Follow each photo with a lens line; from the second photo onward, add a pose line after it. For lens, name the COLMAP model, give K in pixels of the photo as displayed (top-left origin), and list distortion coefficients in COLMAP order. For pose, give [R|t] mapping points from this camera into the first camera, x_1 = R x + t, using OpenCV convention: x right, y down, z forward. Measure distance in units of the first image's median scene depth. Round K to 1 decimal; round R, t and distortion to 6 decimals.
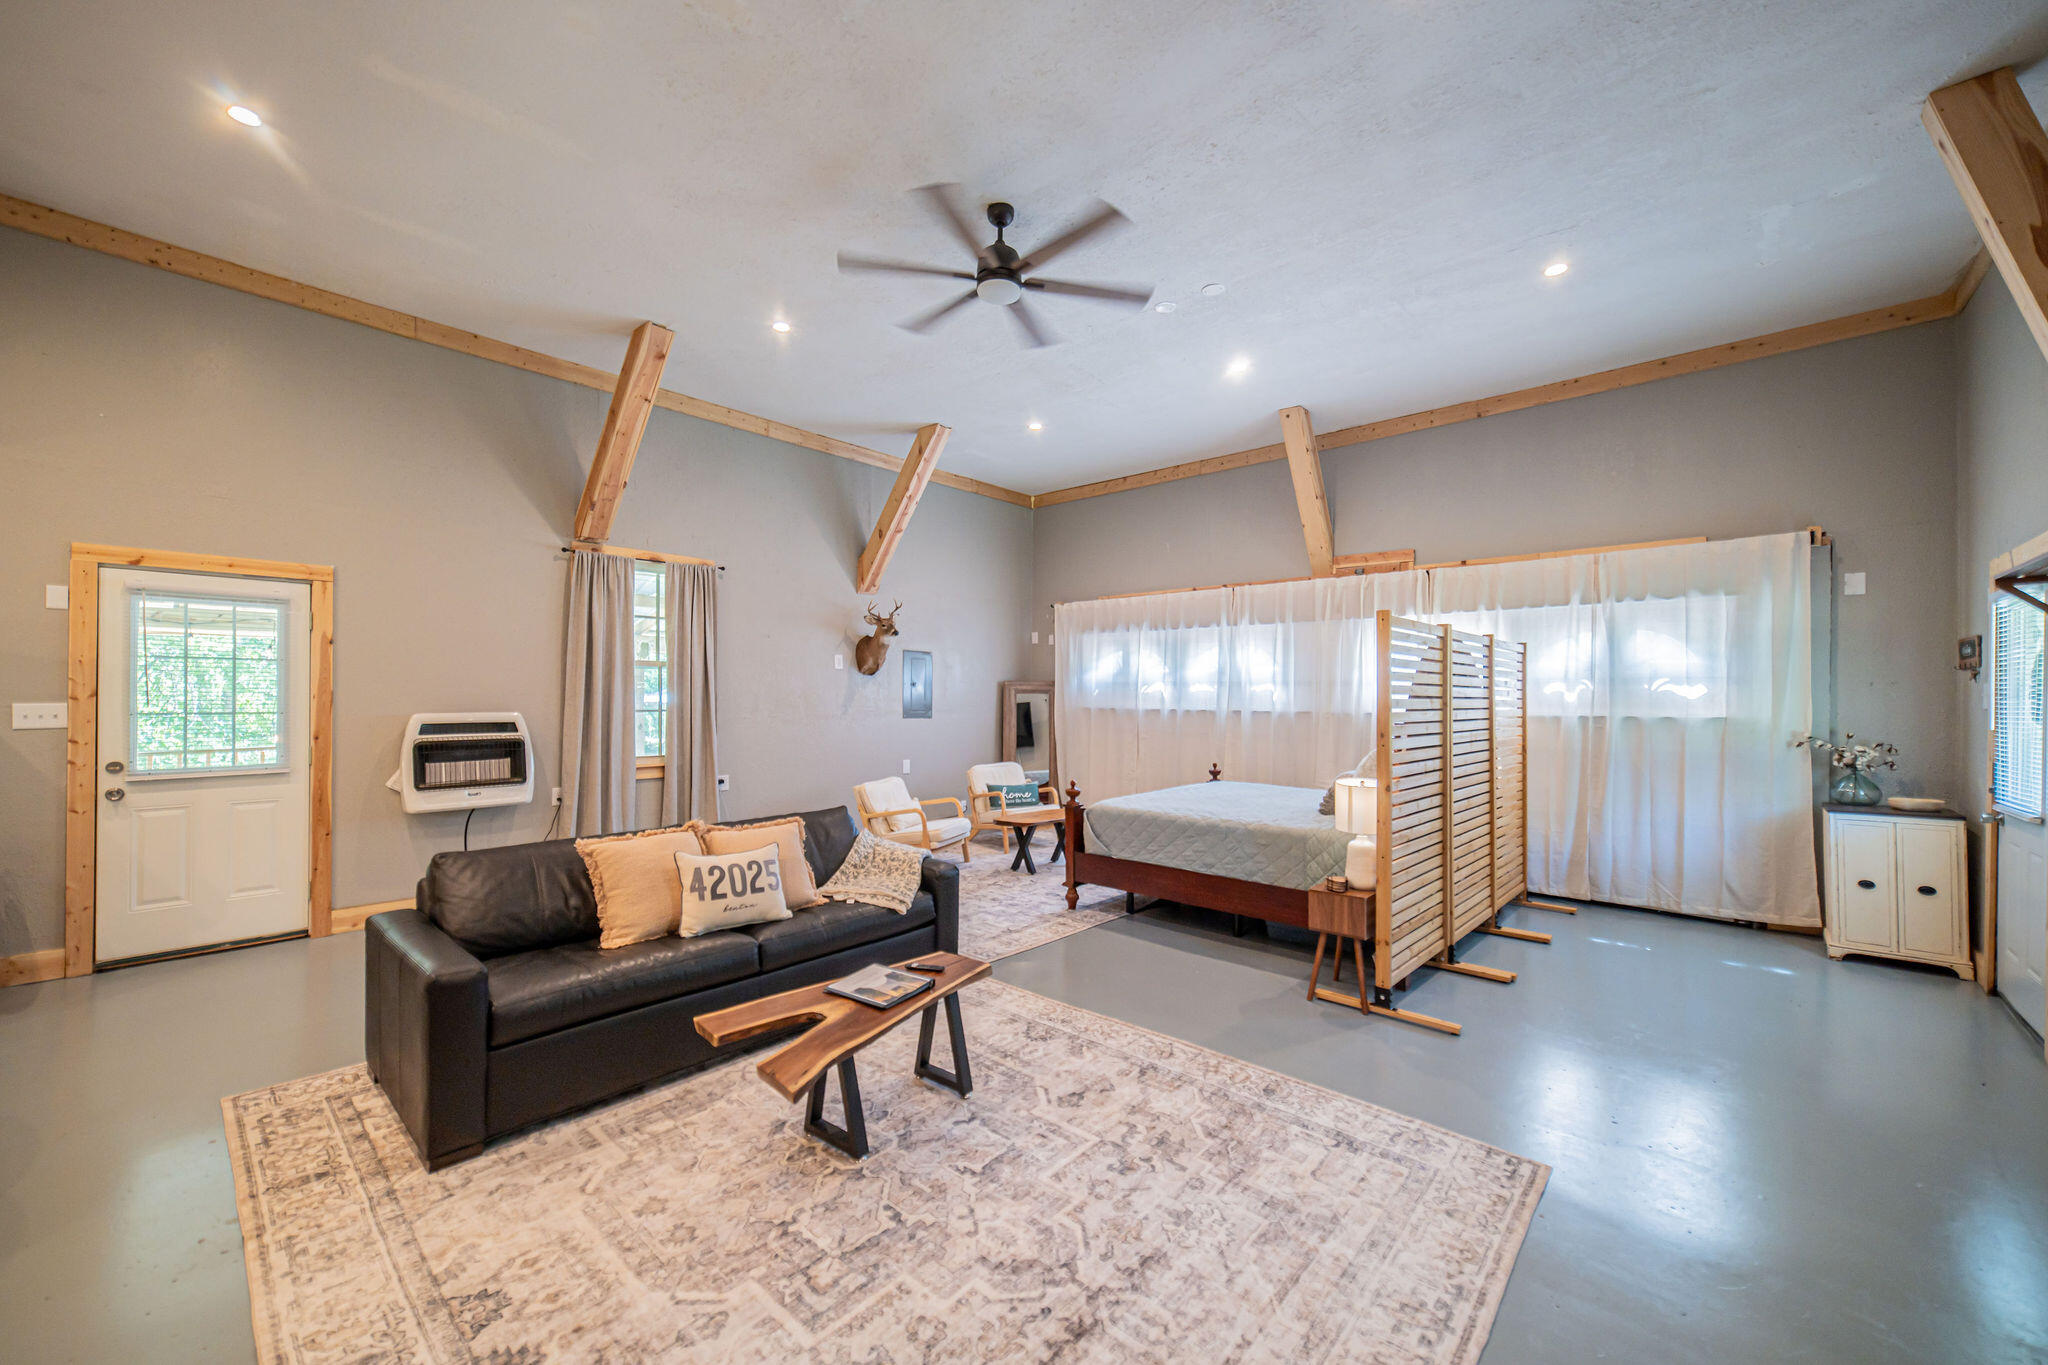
lens RADIAL K [[804.7, 0, 1023.6], [0, 804.7, 689.7], [0, 0, 1]] dist [0.000816, 0.000253]
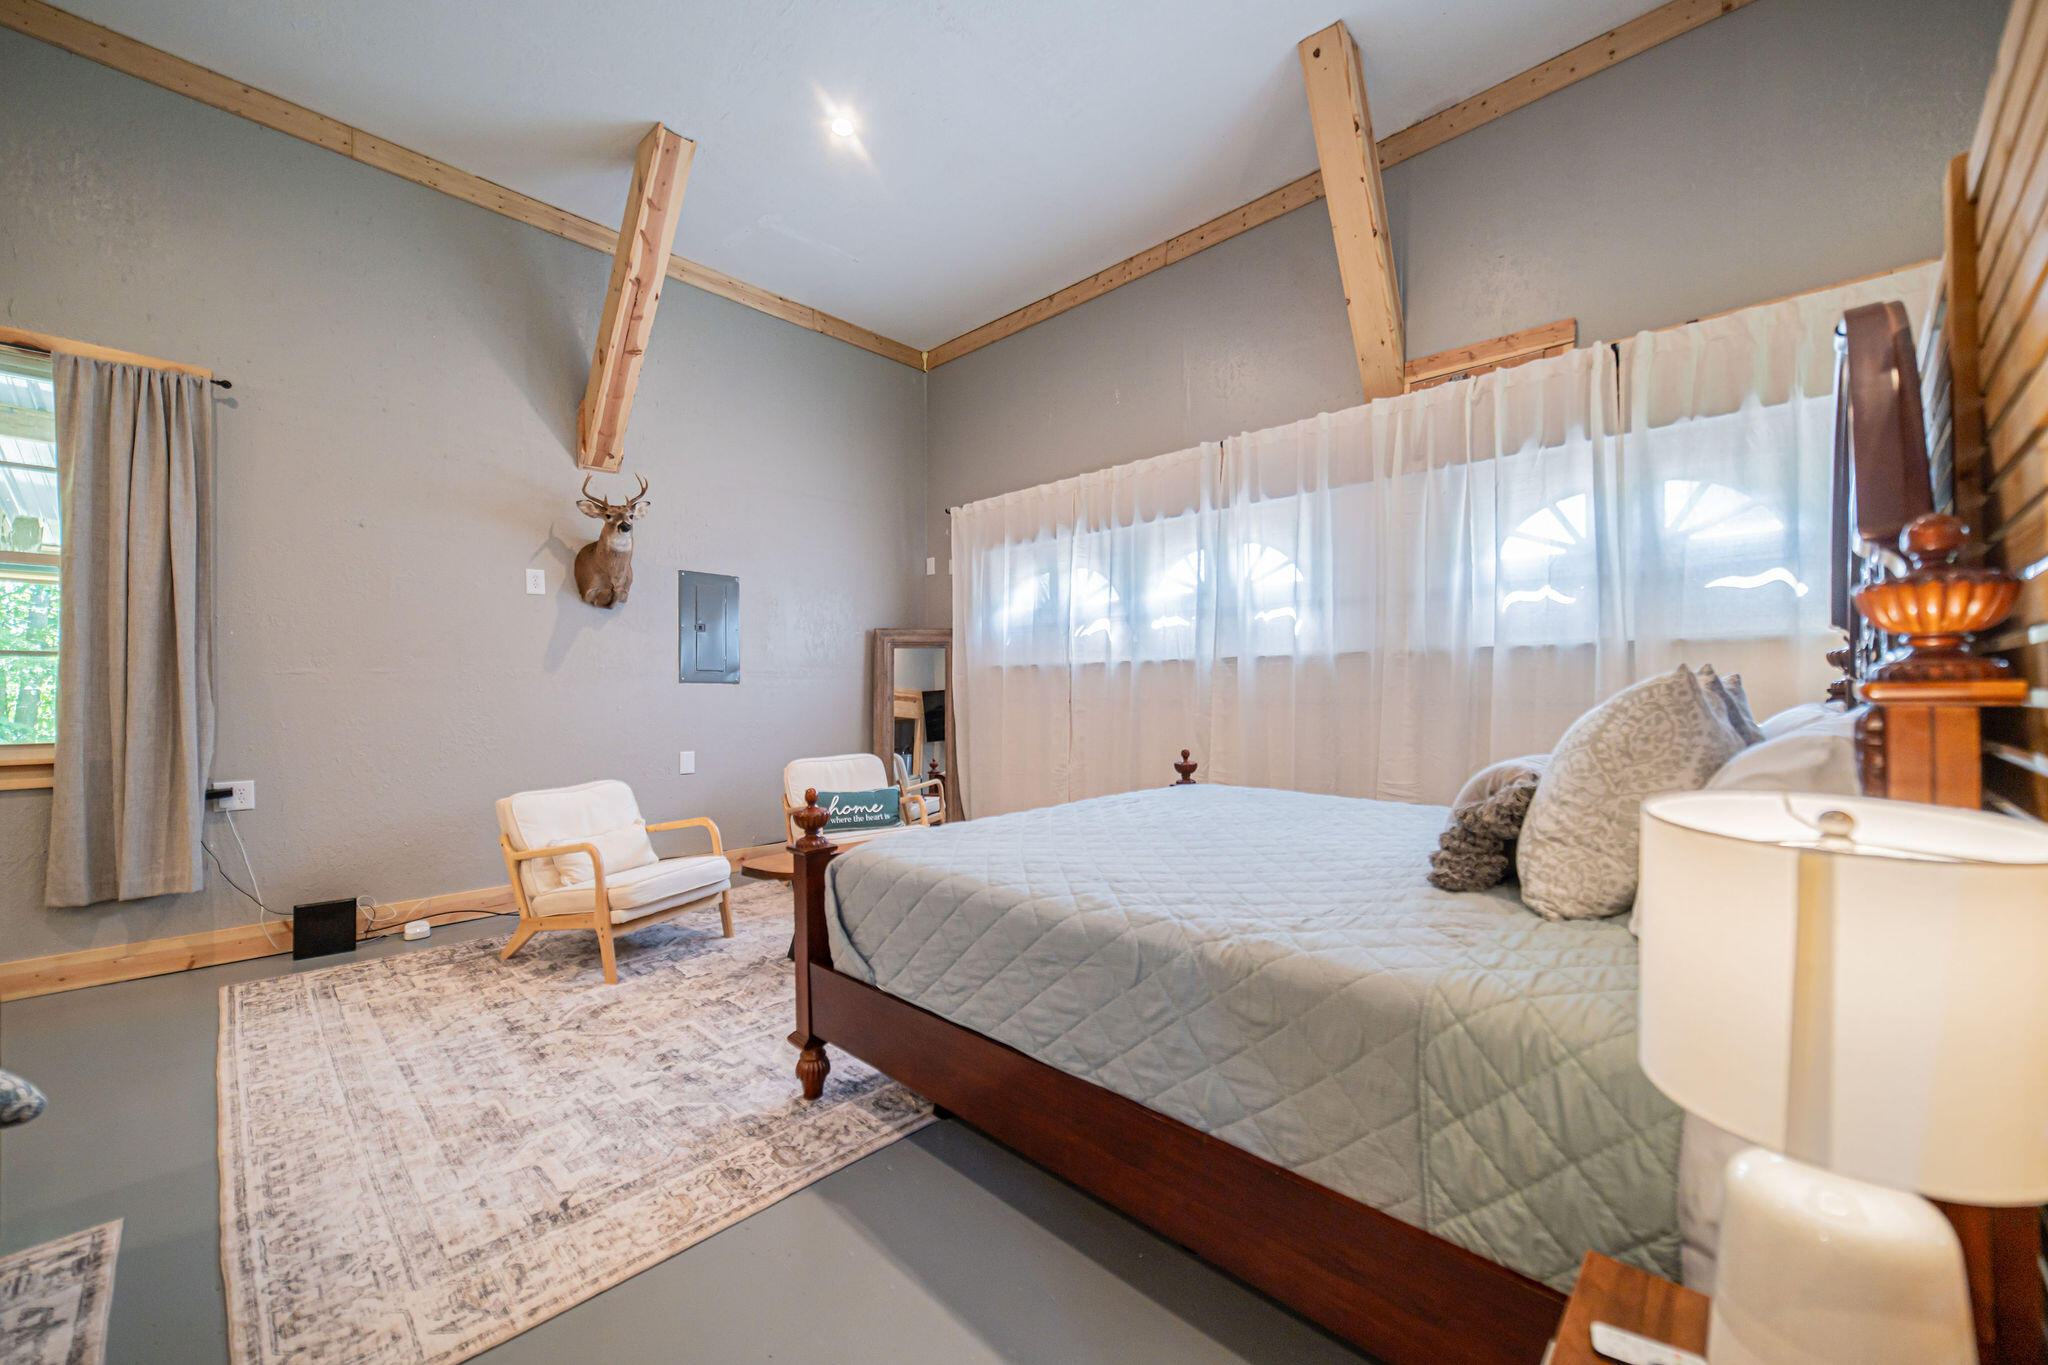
lens RADIAL K [[795.5, 0, 1024.0], [0, 795.5, 682.5], [0, 0, 1]] dist [0.006886, 0.000243]
pose [[0.999427, -0.011499, -0.031837, 0.141591], [0.011273, 0.999910, -0.007266, 0.047091], [0.031917, 0.006903, 0.999467, 0.449408]]
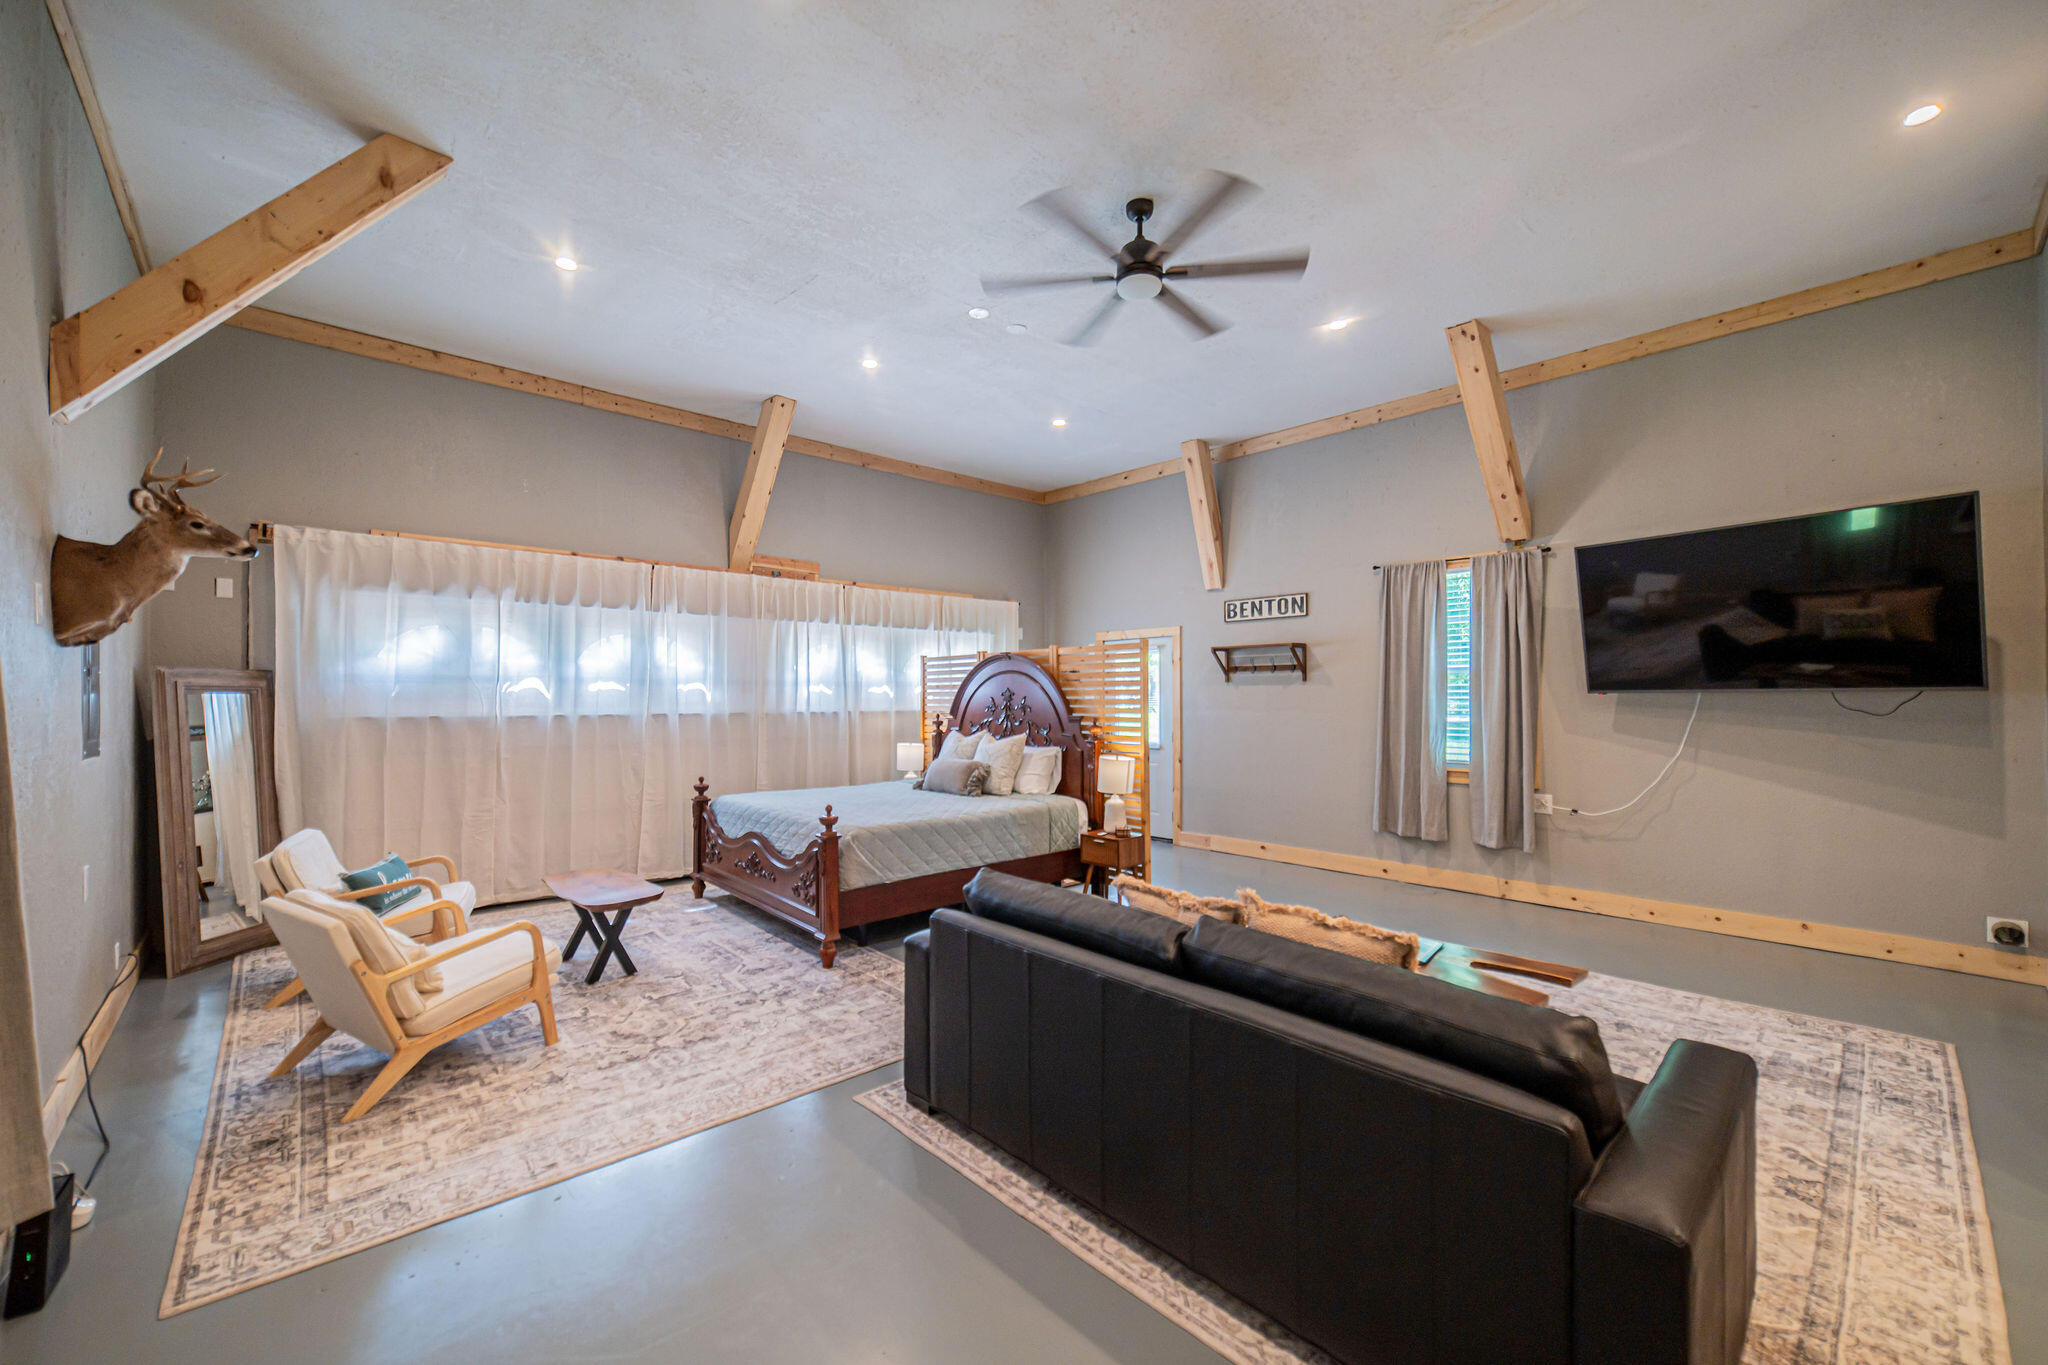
lens RADIAL K [[804.7, 0, 1023.6], [0, 804.7, 689.7], [0, 0, 1]] dist [0.000816, 0.000253]
pose [[0.081124, -0.000417, 0.996704, -0.547659], [-0.007881, 0.999968, 0.001060, -0.003008], [-0.996673, -0.007941, 0.081118, 0.570027]]
